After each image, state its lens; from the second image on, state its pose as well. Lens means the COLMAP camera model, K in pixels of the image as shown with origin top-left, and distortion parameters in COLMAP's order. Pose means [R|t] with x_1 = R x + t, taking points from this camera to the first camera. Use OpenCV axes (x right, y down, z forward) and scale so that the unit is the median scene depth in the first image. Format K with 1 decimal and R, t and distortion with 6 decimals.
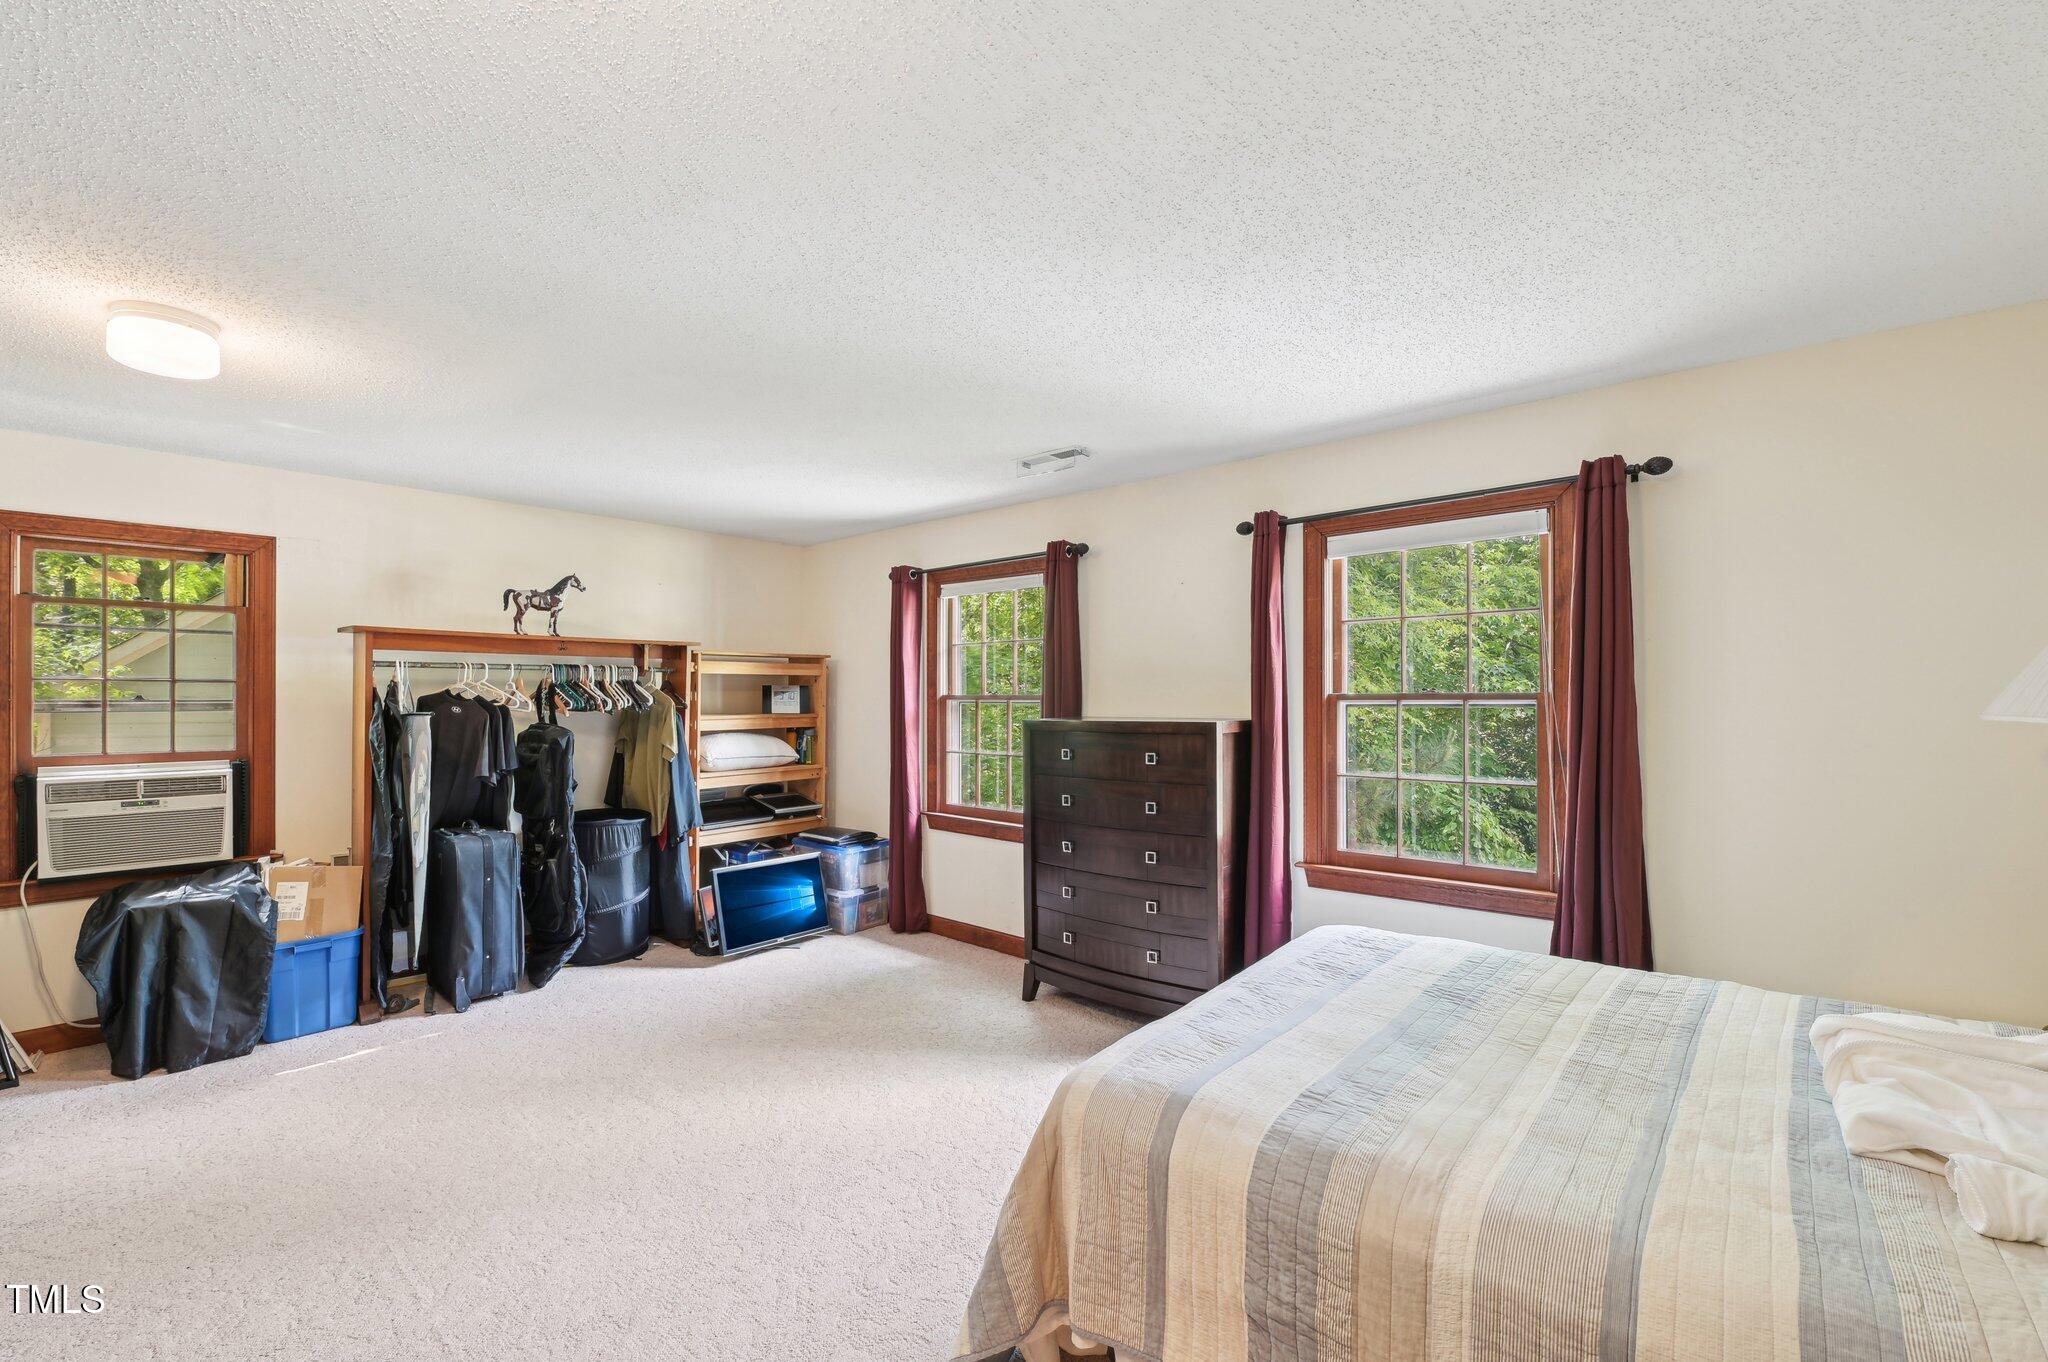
lens RADIAL K [[844.0, 0, 1035.8], [0, 844.0, 694.4], [0, 0, 1]] dist [-0.017728, -0.002281]
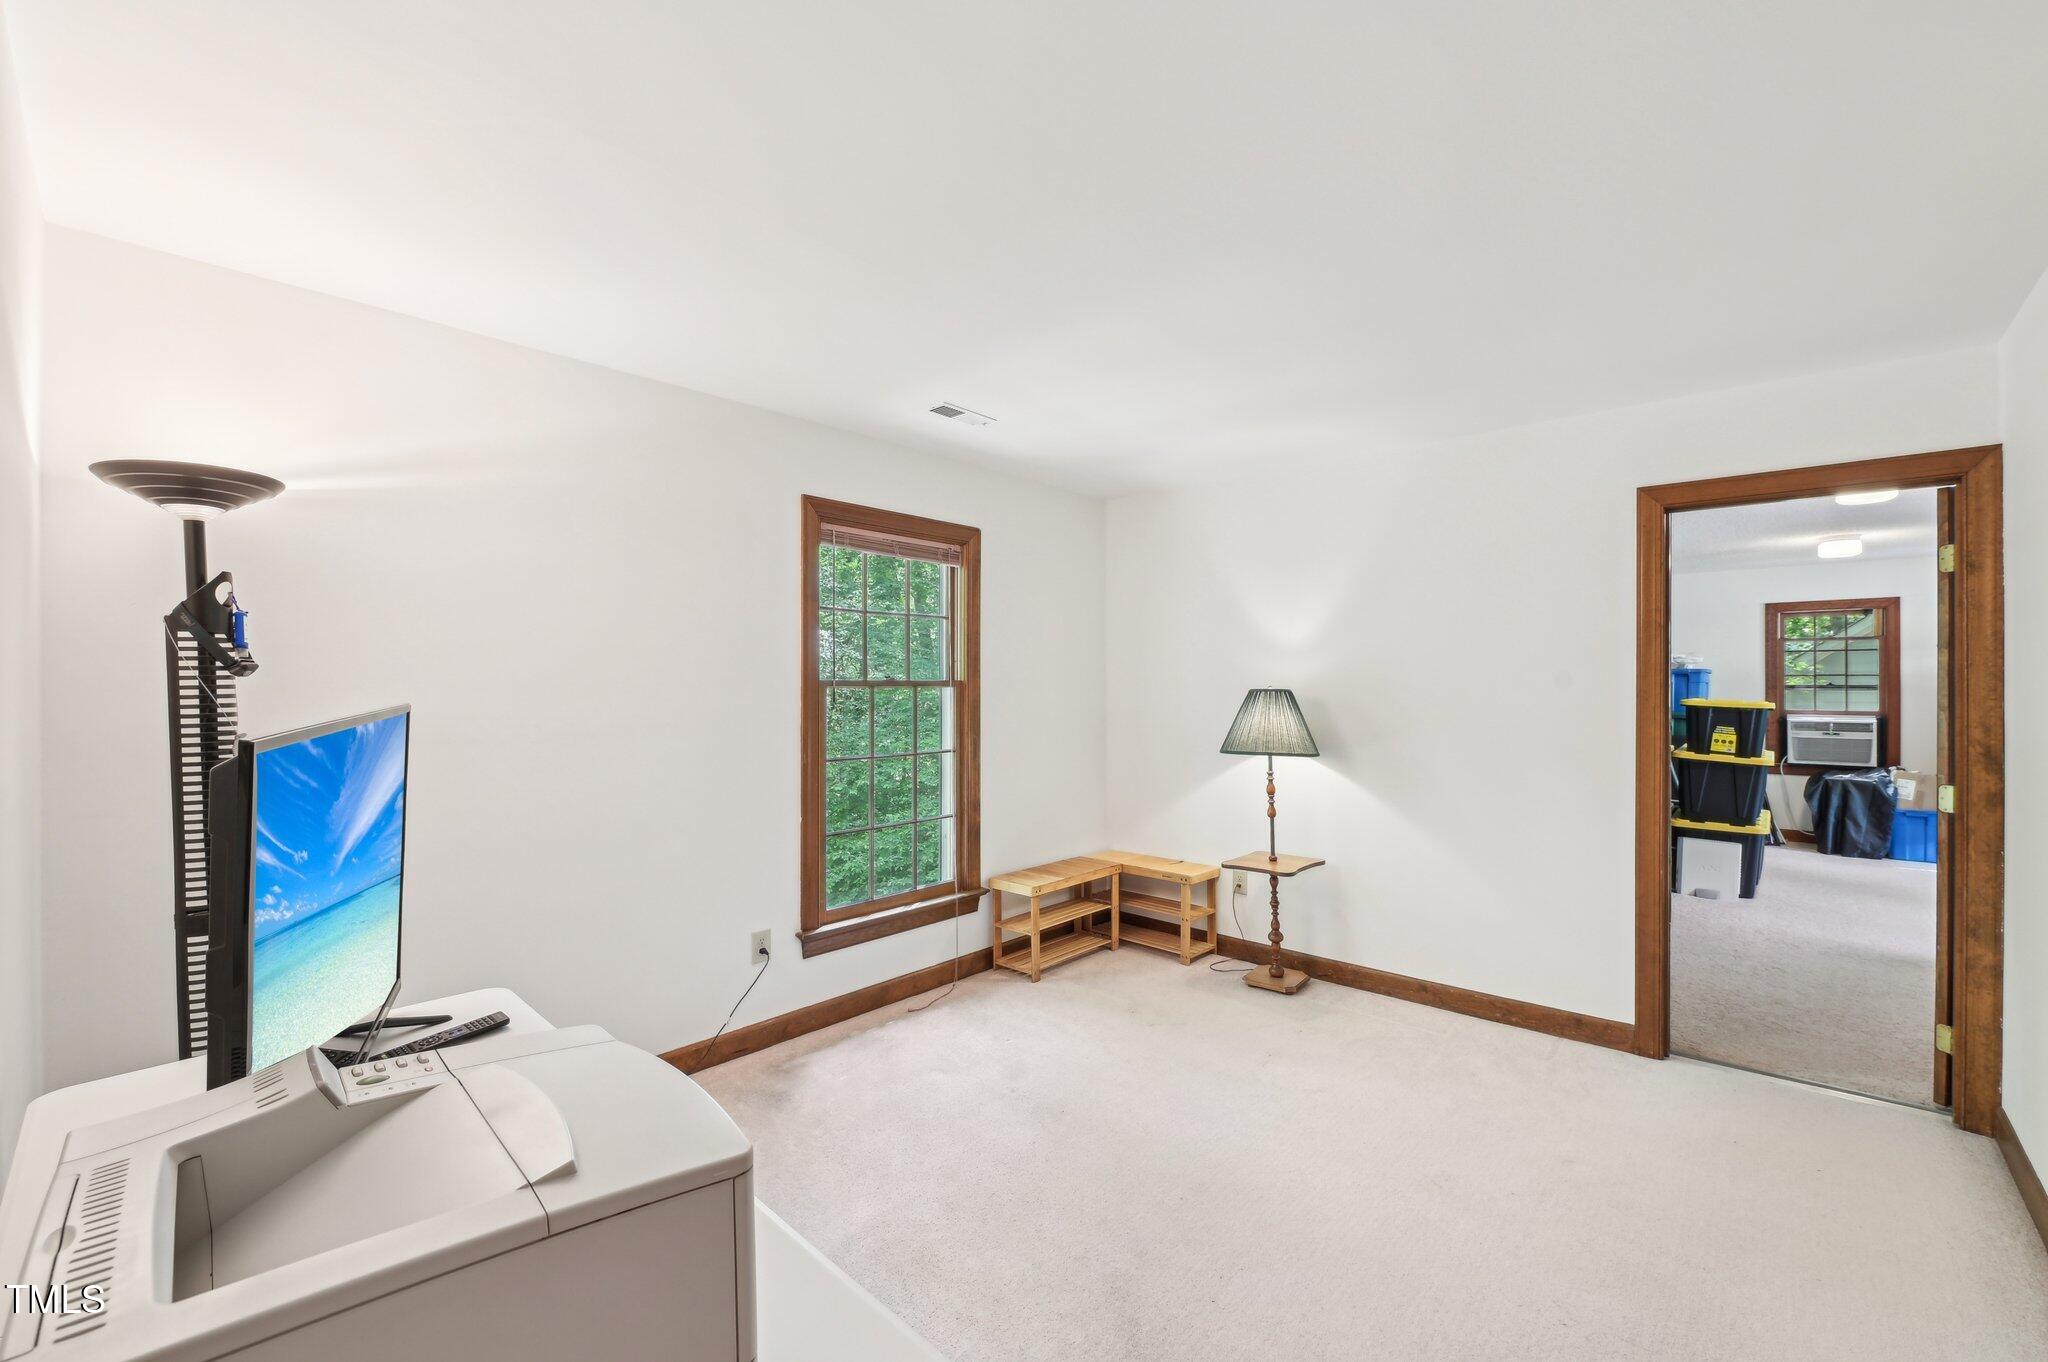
lens RADIAL K [[818.9, 0, 1031.1], [0, 818.9, 684.4], [0, 0, 1]] dist [-0.023698, -0.000490]
pose [[-0.039226, -0.004986, -0.999218, 1.061196], [-0.000290, 0.999988, -0.004978, 0.016429], [0.999230, 0.000094, -0.039227, -0.990298]]
